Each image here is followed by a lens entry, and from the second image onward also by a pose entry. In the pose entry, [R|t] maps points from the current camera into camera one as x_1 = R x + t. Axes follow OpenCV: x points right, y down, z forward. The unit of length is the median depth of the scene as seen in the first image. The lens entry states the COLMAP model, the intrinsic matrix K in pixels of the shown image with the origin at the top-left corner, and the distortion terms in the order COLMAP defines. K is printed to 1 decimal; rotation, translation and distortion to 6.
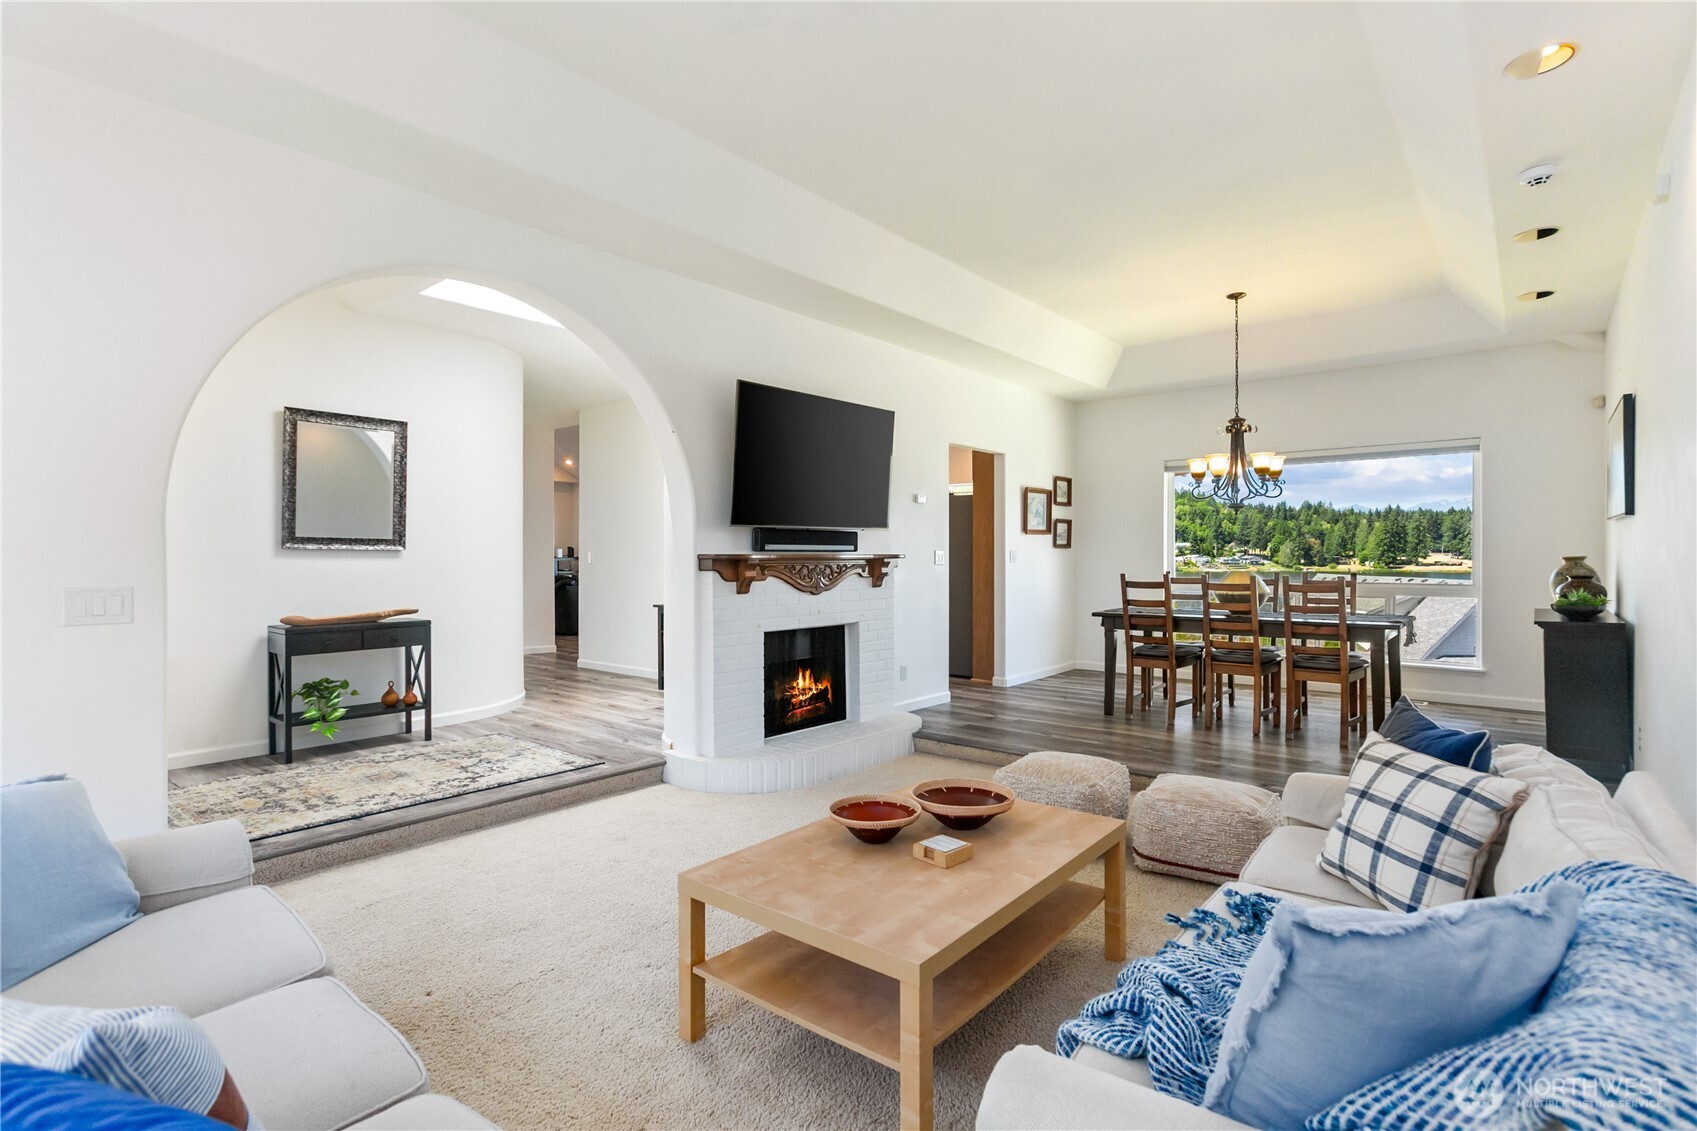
lens RADIAL K [[823.6, 0, 844.8], [0, 823.6, 555.1], [0, 0, 1]] dist [-0.003532, 0.000116]
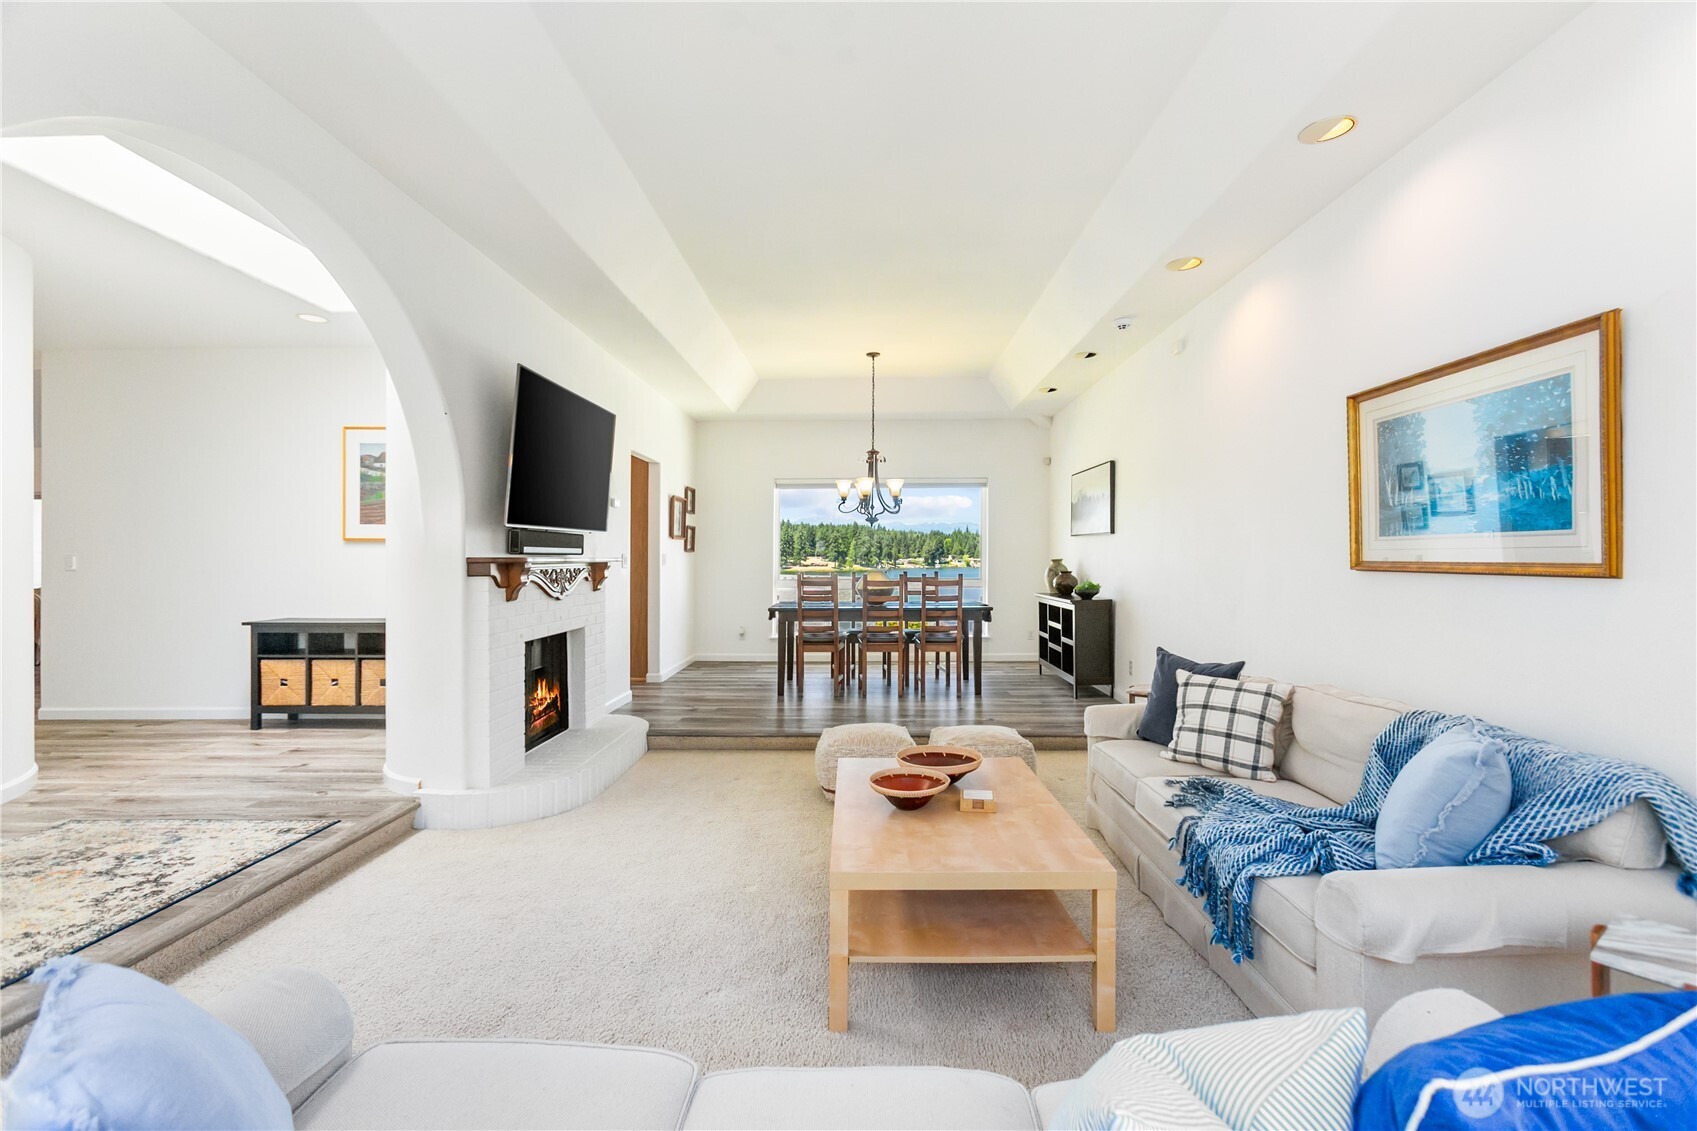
lens RADIAL K [[764.8, 0, 852.3], [0, 764.8, 558.3], [0, 0, 1]] dist [0.002364, 0.001201]
pose [[0.777444, -0.000178, 0.628952, -0.326947], [0.000348, 1.000000, -0.000146, 0.000117], [-0.628952, 0.000332, 0.777444, 0.103385]]
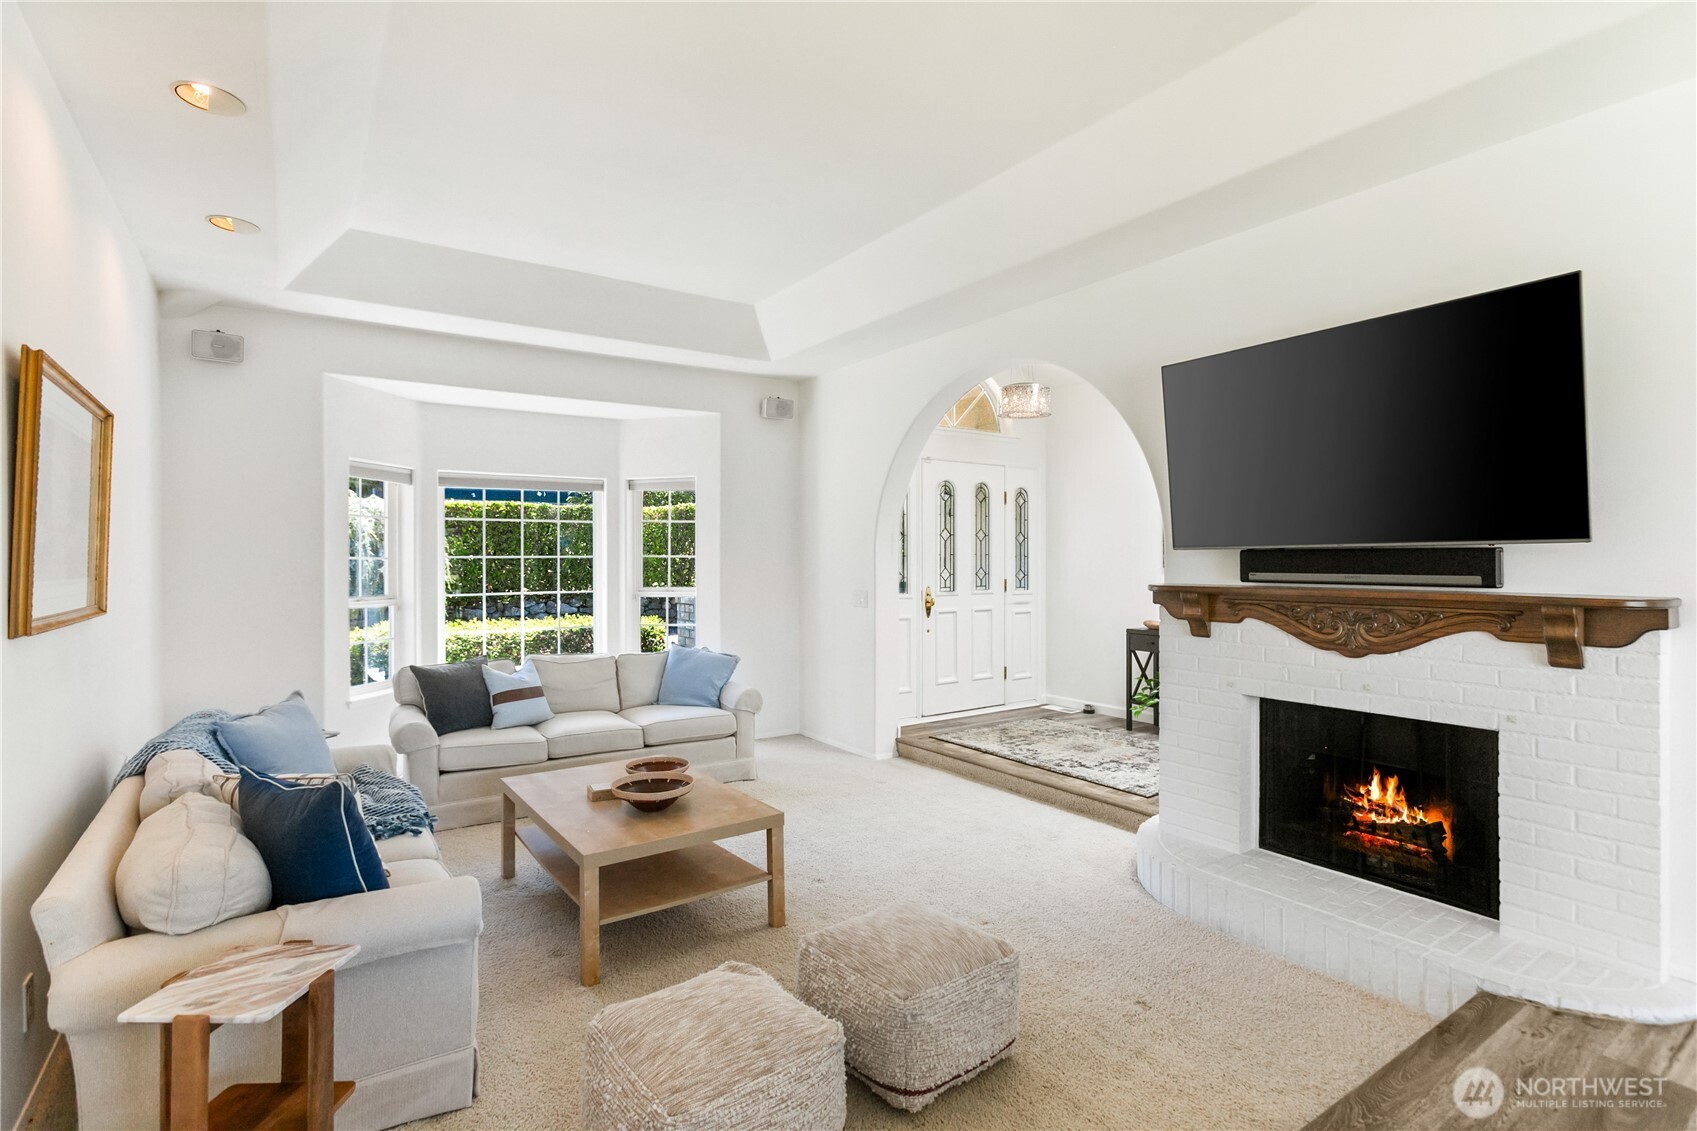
lens RADIAL K [[823.6, 0, 844.8], [0, 823.6, 555.1], [0, 0, 1]] dist [-0.003532, 0.000116]
pose [[-0.206495, -0.004764, -0.978436, 0.650049], [0.003783, 0.999977, -0.005668, -0.024794], [0.978440, -0.004872, -0.206472, 0.753040]]
